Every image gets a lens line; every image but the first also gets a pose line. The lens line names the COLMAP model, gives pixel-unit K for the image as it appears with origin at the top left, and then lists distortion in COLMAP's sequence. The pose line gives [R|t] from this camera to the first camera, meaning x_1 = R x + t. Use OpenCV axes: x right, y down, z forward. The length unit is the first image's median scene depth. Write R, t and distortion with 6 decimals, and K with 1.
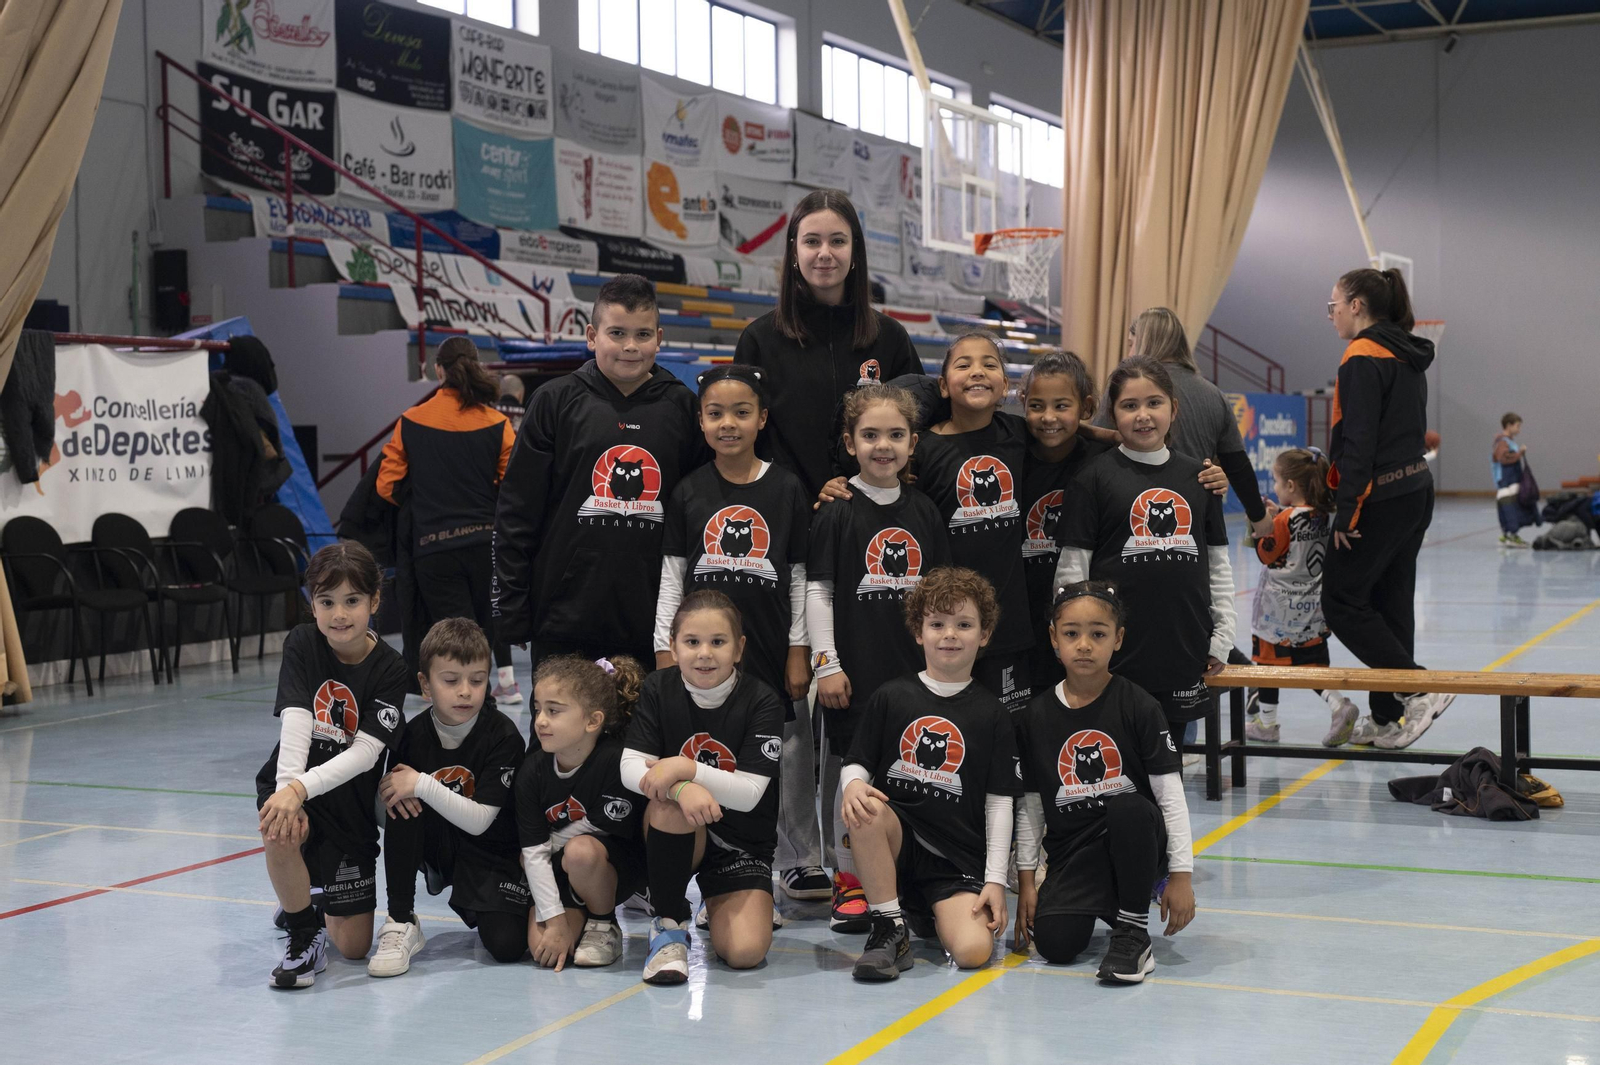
lens RADIAL K [[2303.5, 0, 802.9], [0, 2303.5, 533.6], [0, 0, 1]] dist [-0.014379, 0.000000]
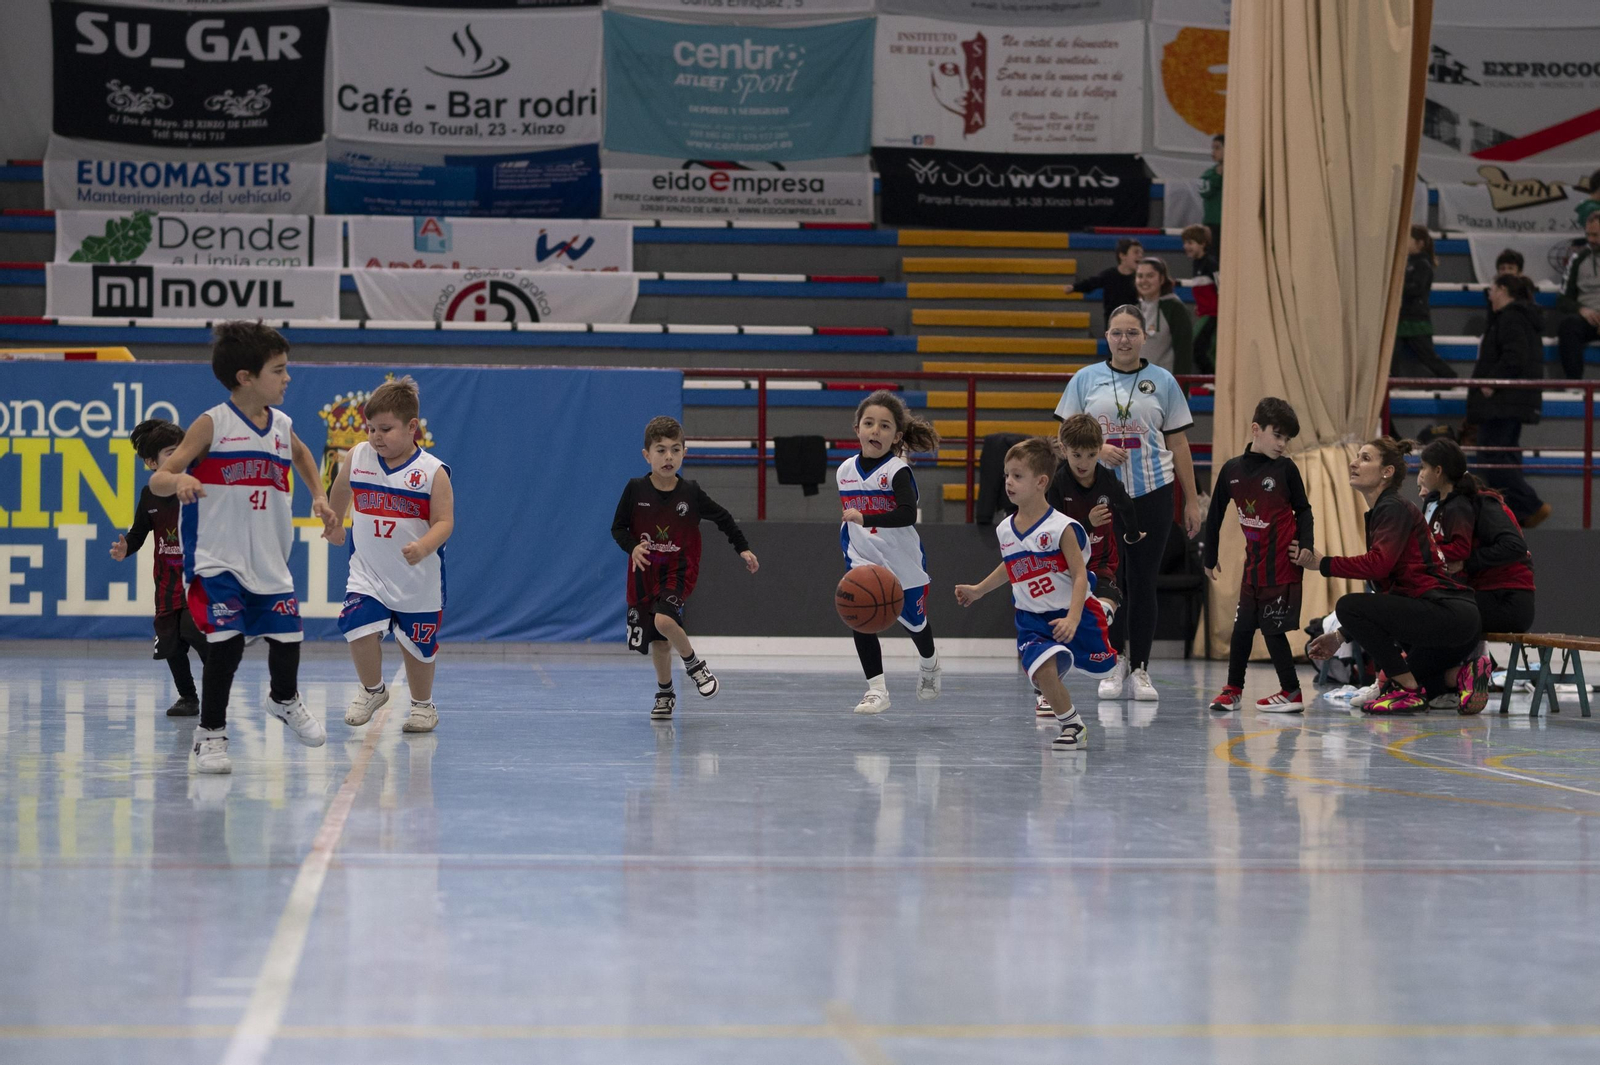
lens RADIAL K [[4280.9, 0, 797.9], [0, 4280.9, 531.4], [0, 0, 1]] dist [-0.022639, 0.000000]
pose [[0.498925, 0.018699, -0.866444, 1.074472], [-0.052812, 0.998565, -0.008861, -0.014932], [0.865035, 0.050180, 0.499196, 0.430896]]
